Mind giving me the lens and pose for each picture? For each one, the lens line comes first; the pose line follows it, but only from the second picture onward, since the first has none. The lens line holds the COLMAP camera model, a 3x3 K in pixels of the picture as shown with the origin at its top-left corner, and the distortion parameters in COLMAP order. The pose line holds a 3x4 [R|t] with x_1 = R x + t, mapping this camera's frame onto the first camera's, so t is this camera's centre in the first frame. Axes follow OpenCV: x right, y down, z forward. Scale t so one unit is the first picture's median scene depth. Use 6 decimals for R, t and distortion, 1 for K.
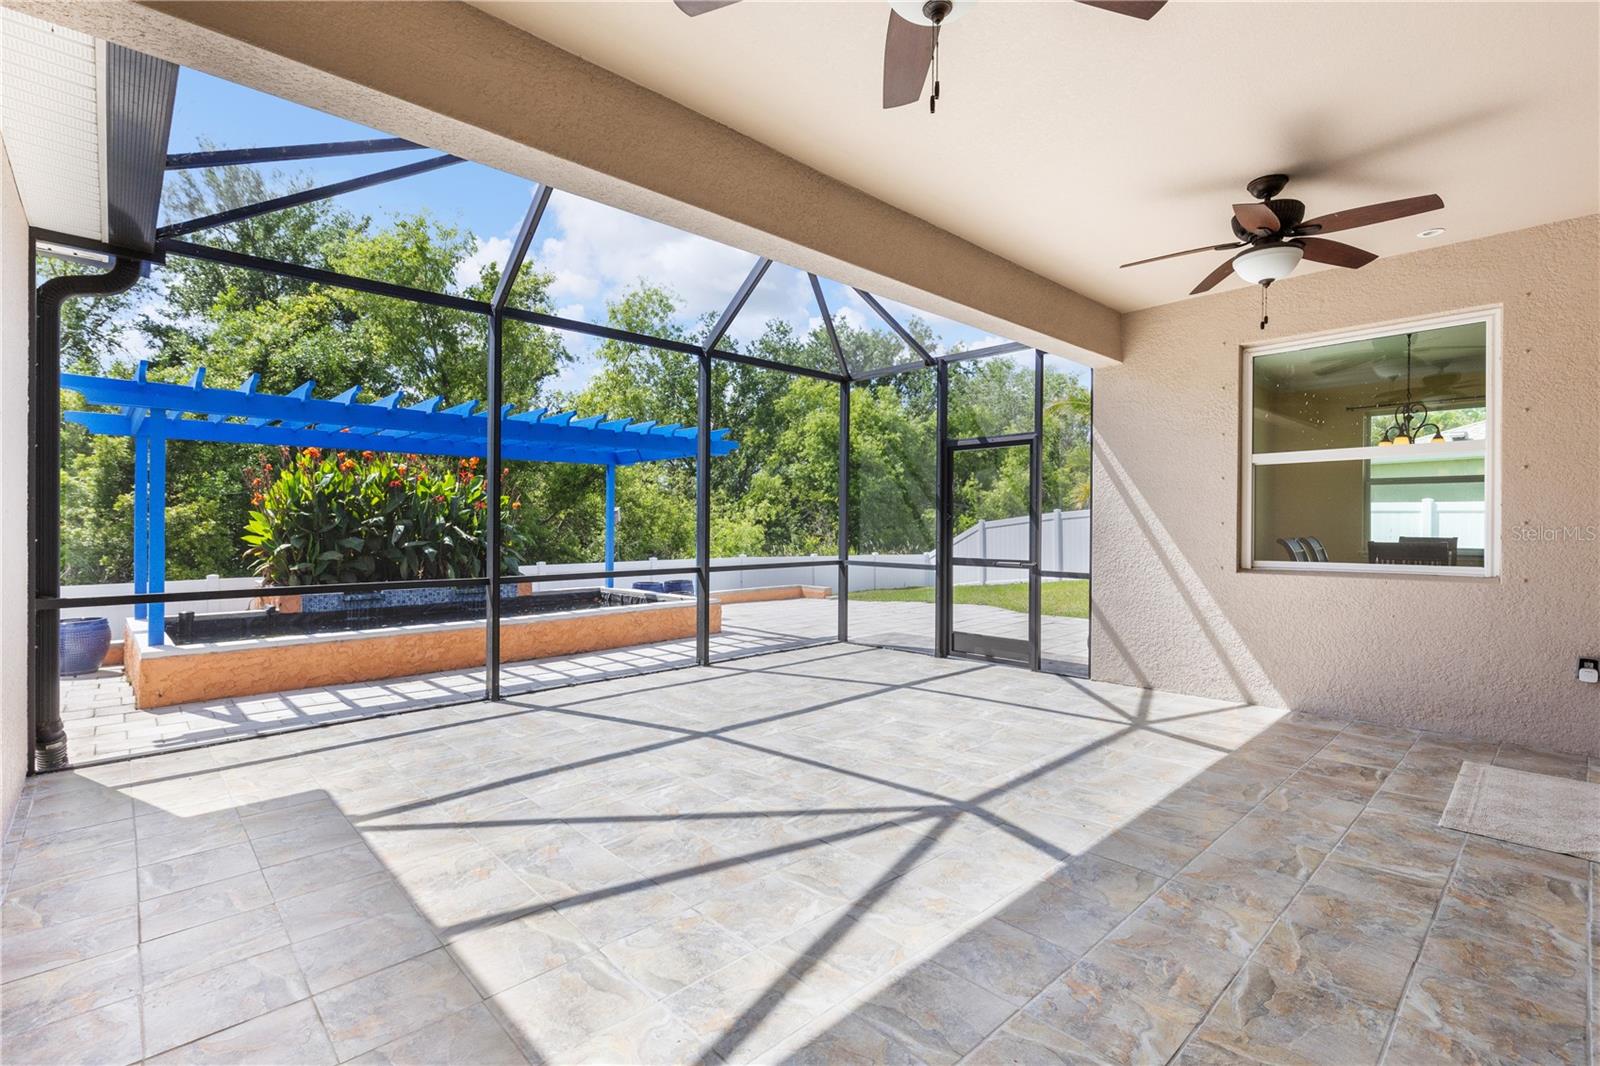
lens RADIAL K [[723.6, 0, 801.3], [0, 723.6, 532.5], [0, 0, 1]] dist [0.006120, -0.000855]
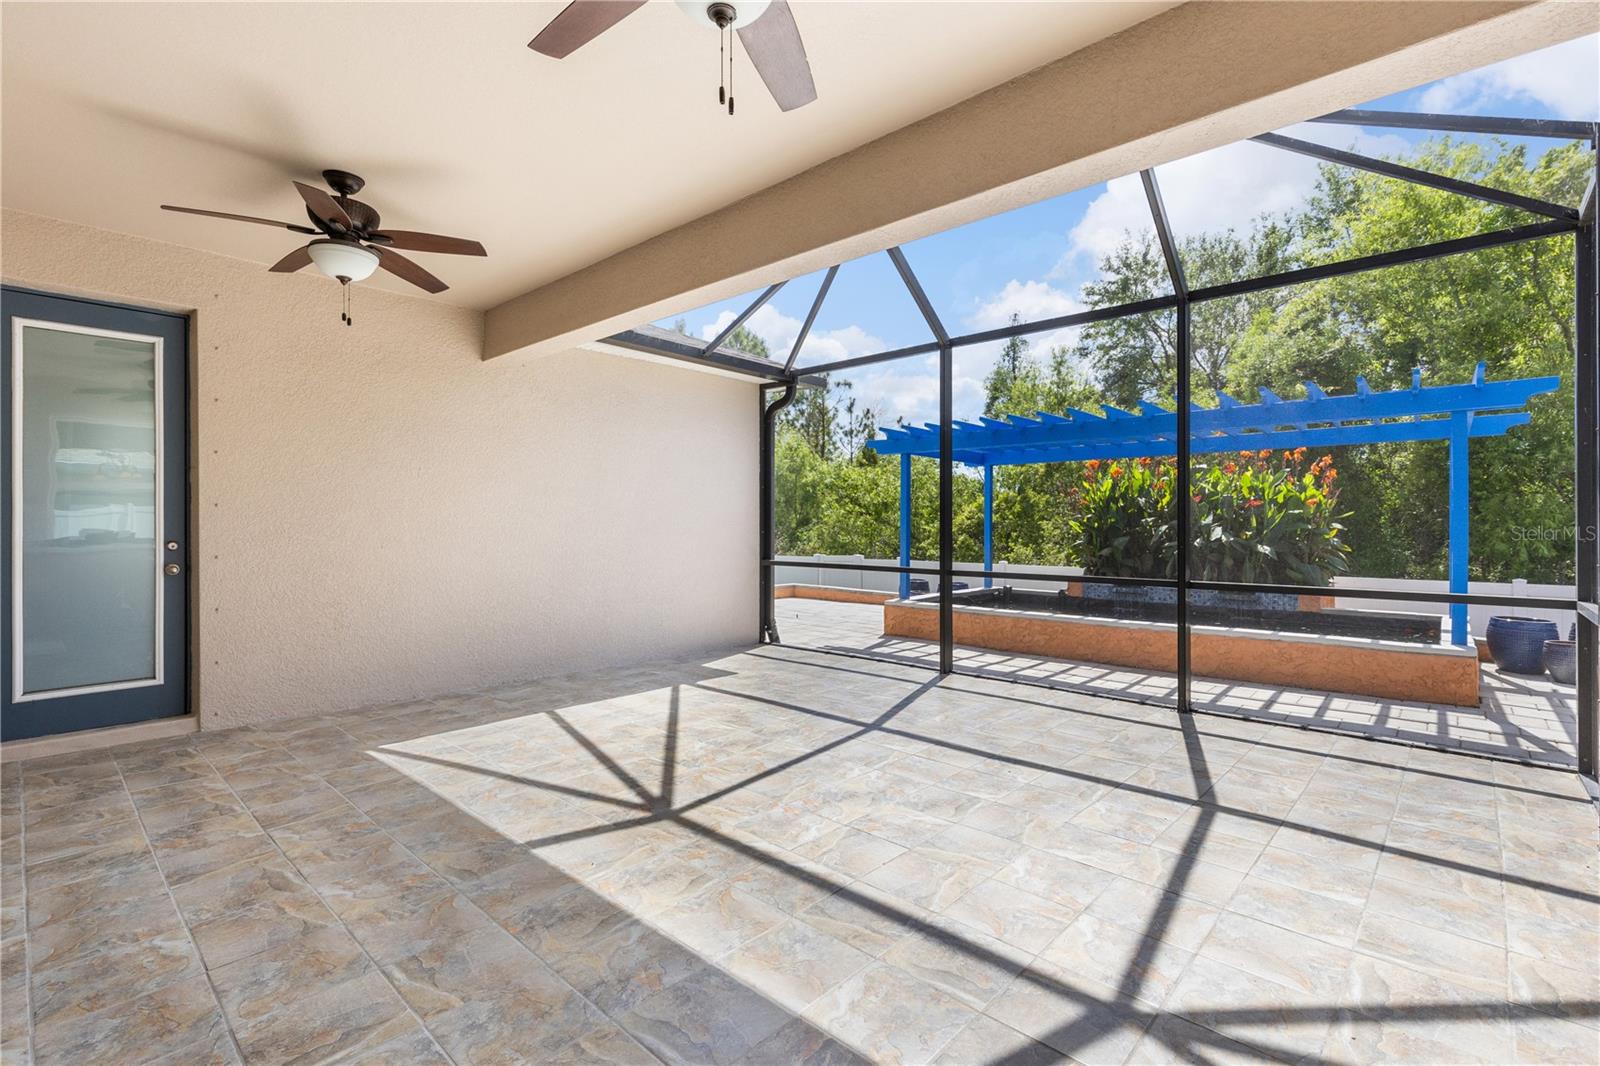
lens RADIAL K [[723.6, 0, 804.8], [0, 723.6, 522.5], [0, 0, 1]] dist [0.006120, -0.000855]
pose [[0.077013, -0.002639, -0.997027, 1.160781], [-0.012011, 0.999921, -0.003574, -0.012687], [0.996958, 0.012251, 0.076975, 1.059413]]
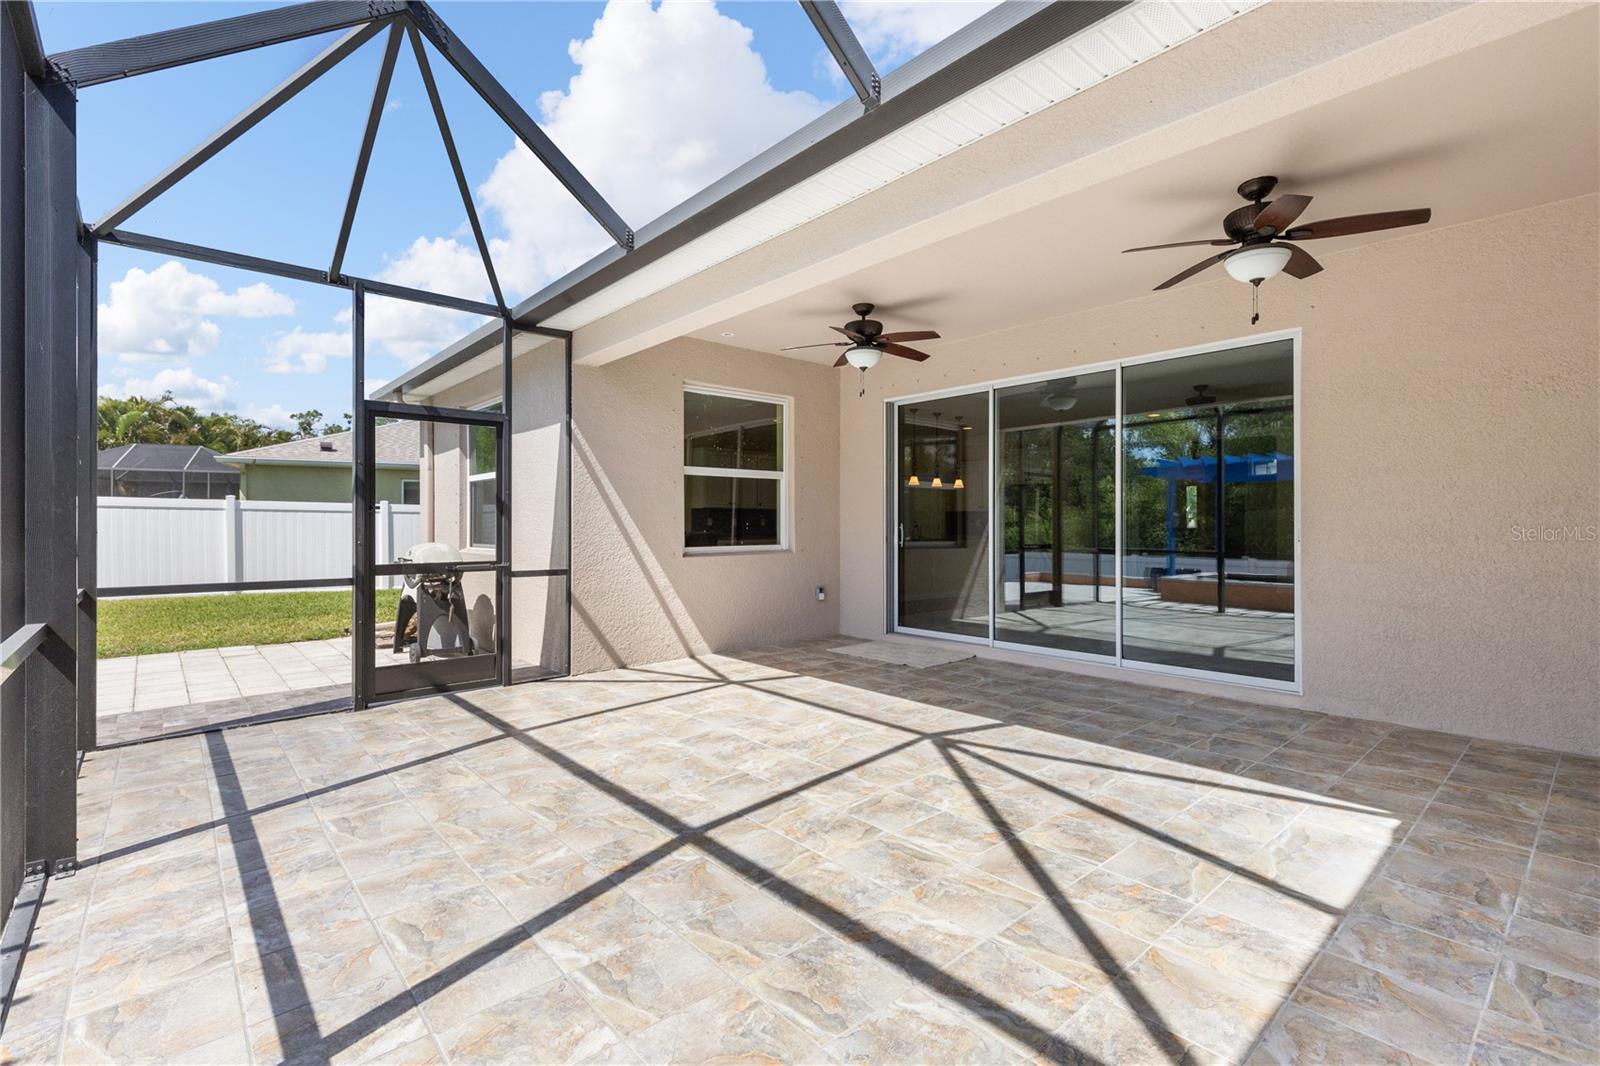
lens RADIAL K [[723.6, 0, 798.3], [0, 723.6, 530.7], [0, 0, 1]] dist [0.006120, -0.000855]
pose [[0.033231, -0.008918, 0.999408, -1.009178], [0.013686, 0.999870, 0.008467, 0.000787], [-0.999354, 0.013396, 0.033349, 1.134402]]
